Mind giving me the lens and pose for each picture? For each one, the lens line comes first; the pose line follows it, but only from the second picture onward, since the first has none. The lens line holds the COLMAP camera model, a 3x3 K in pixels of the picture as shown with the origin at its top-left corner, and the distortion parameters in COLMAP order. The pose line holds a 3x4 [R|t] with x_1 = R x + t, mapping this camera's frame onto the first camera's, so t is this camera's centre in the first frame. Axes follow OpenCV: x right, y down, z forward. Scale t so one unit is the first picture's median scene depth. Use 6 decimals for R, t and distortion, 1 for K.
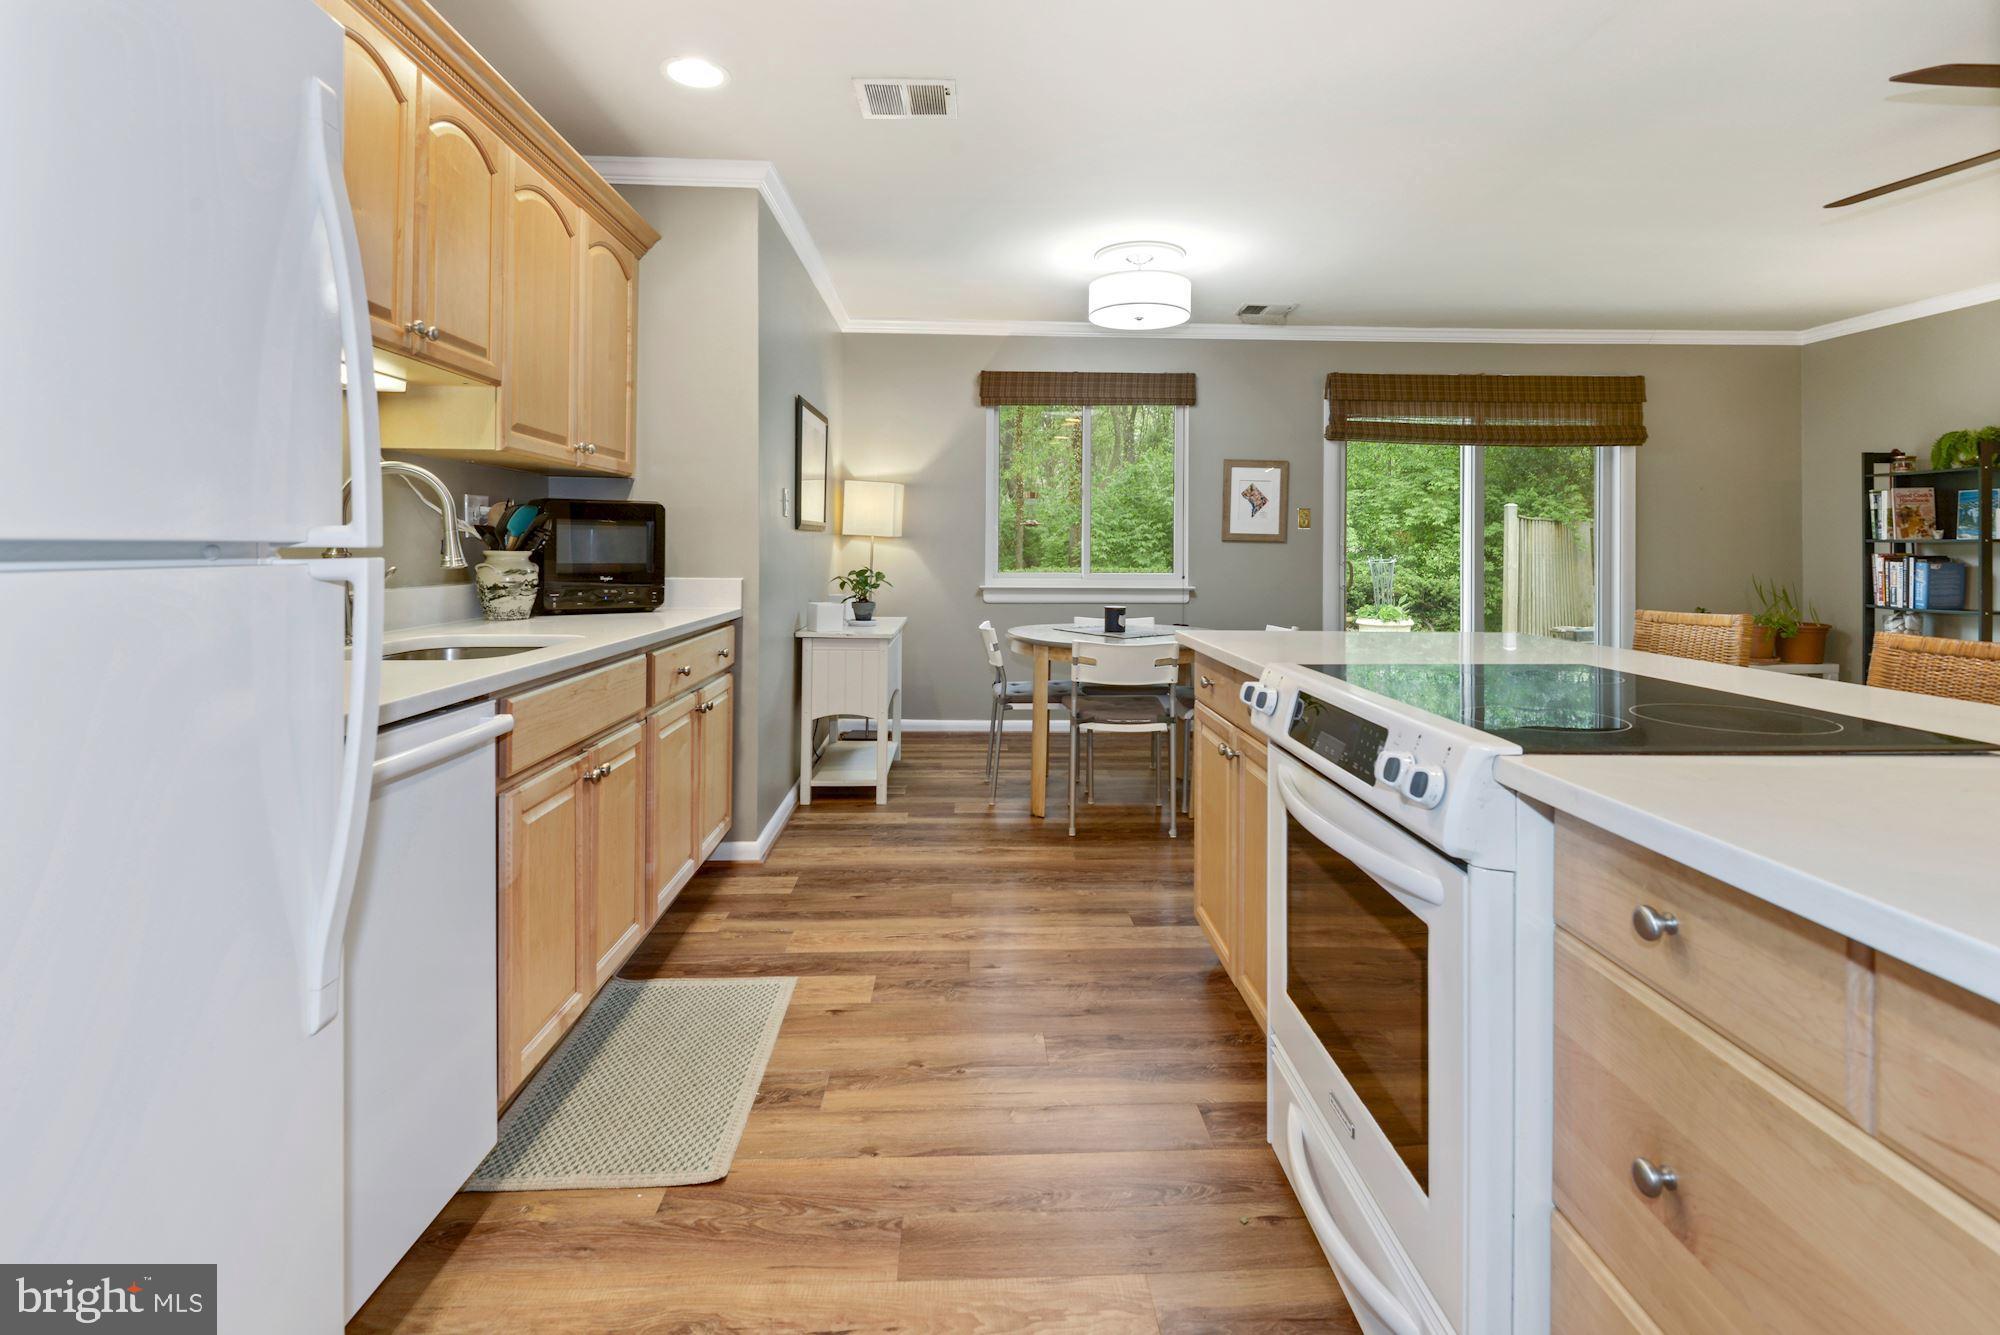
lens RADIAL K [[943.7, 0, 997.4], [0, 943.7, 551.4], [0, 0, 1]] dist [0.001181, 0.000039]
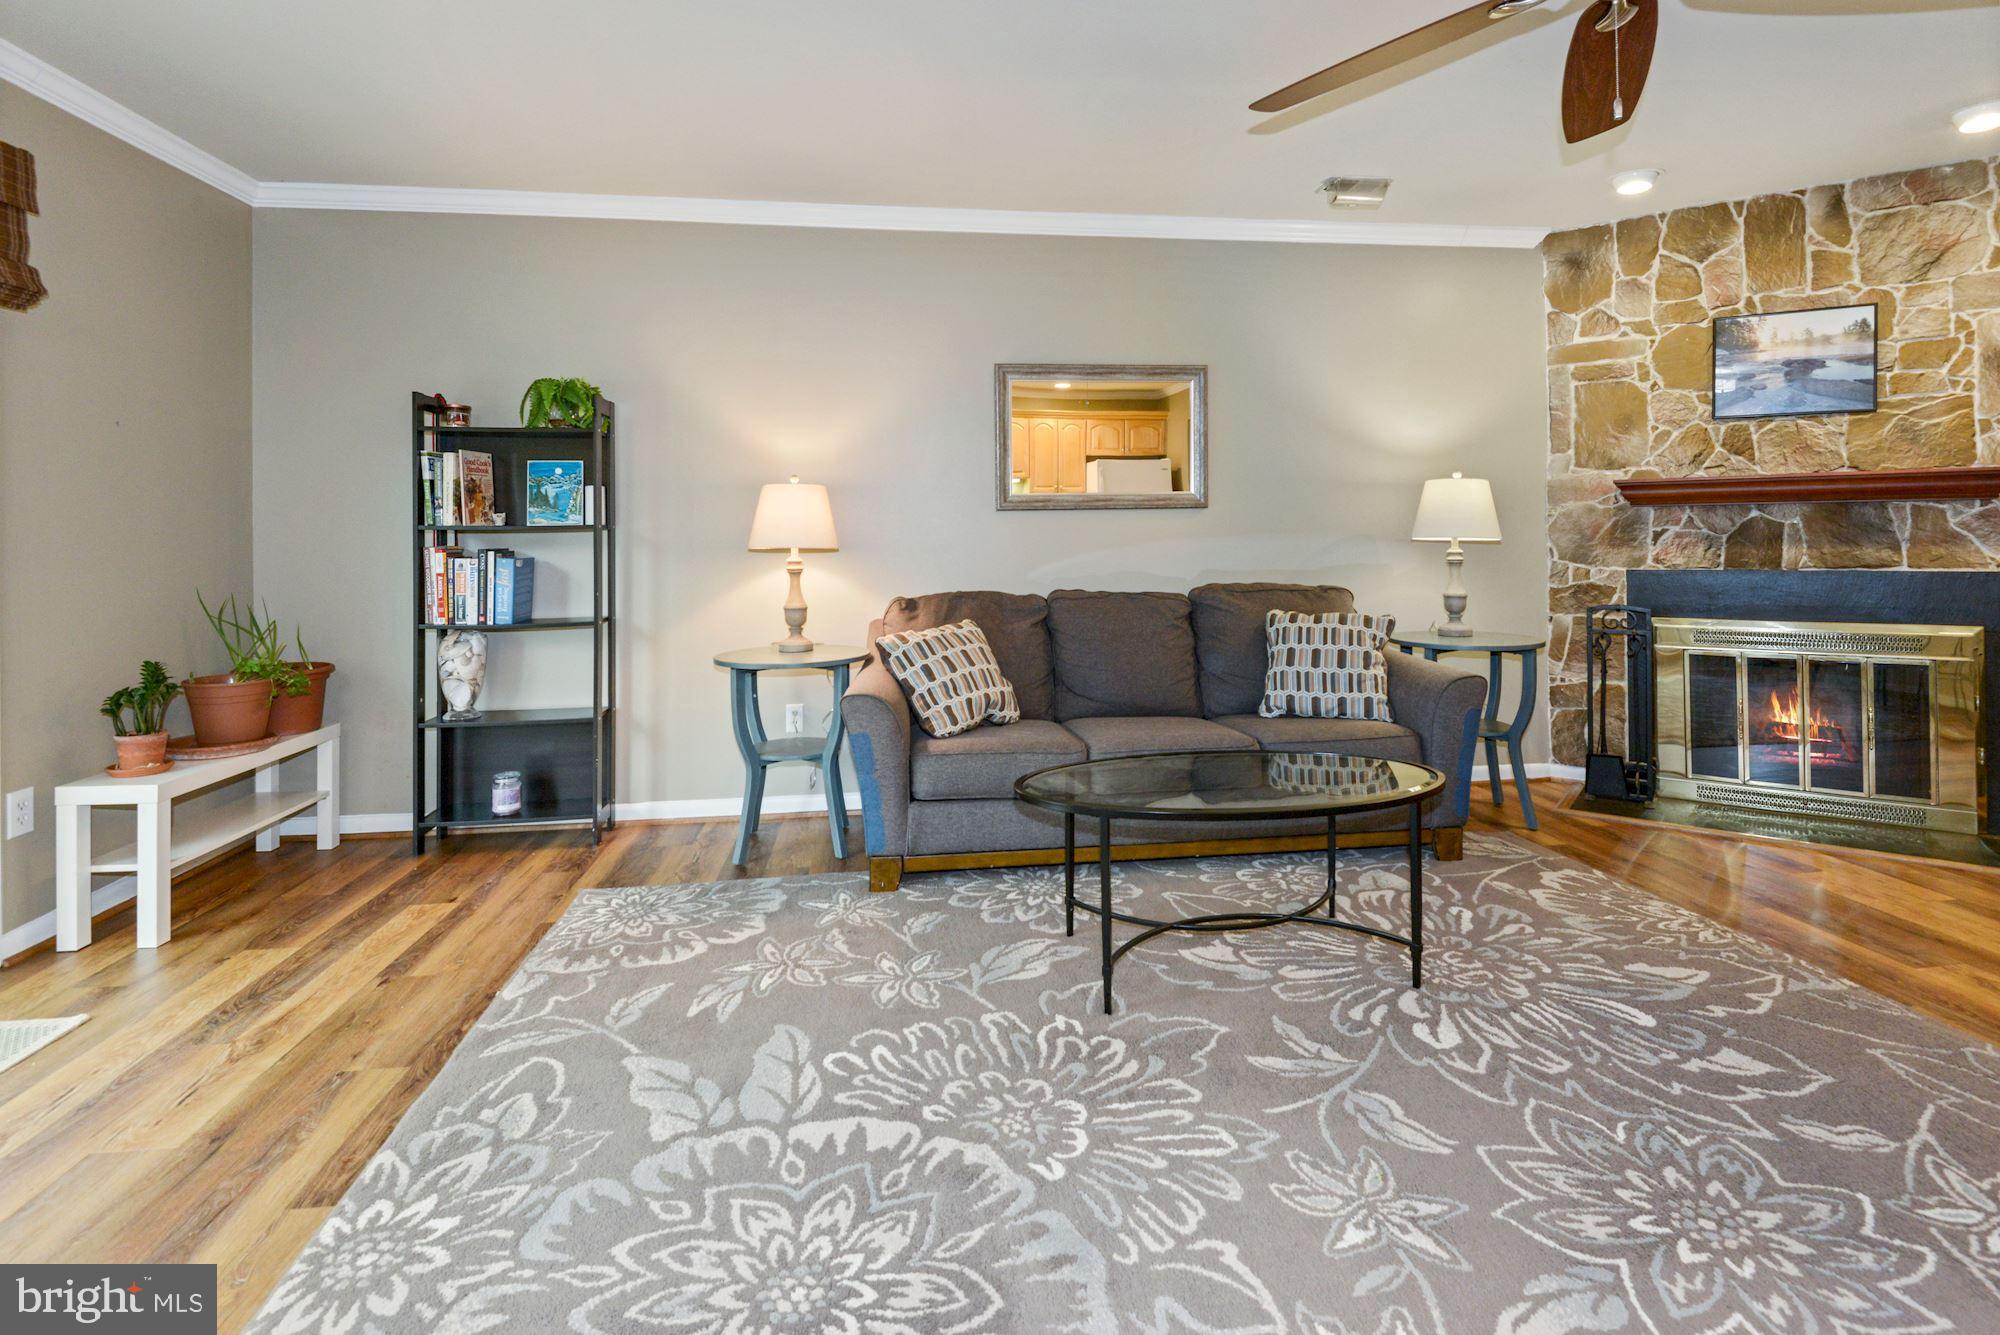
lens RADIAL K [[965.9, 0, 1011.5], [0, 965.9, 537.8], [0, 0, 1]] dist [0.000554, -0.008403]
pose [[-0.095633, 0.000433, 0.995417, 0.405818], [0.013337, 0.999911, 0.000847, 0.001193], [-0.995327, 0.013357, -0.095630, 1.250893]]
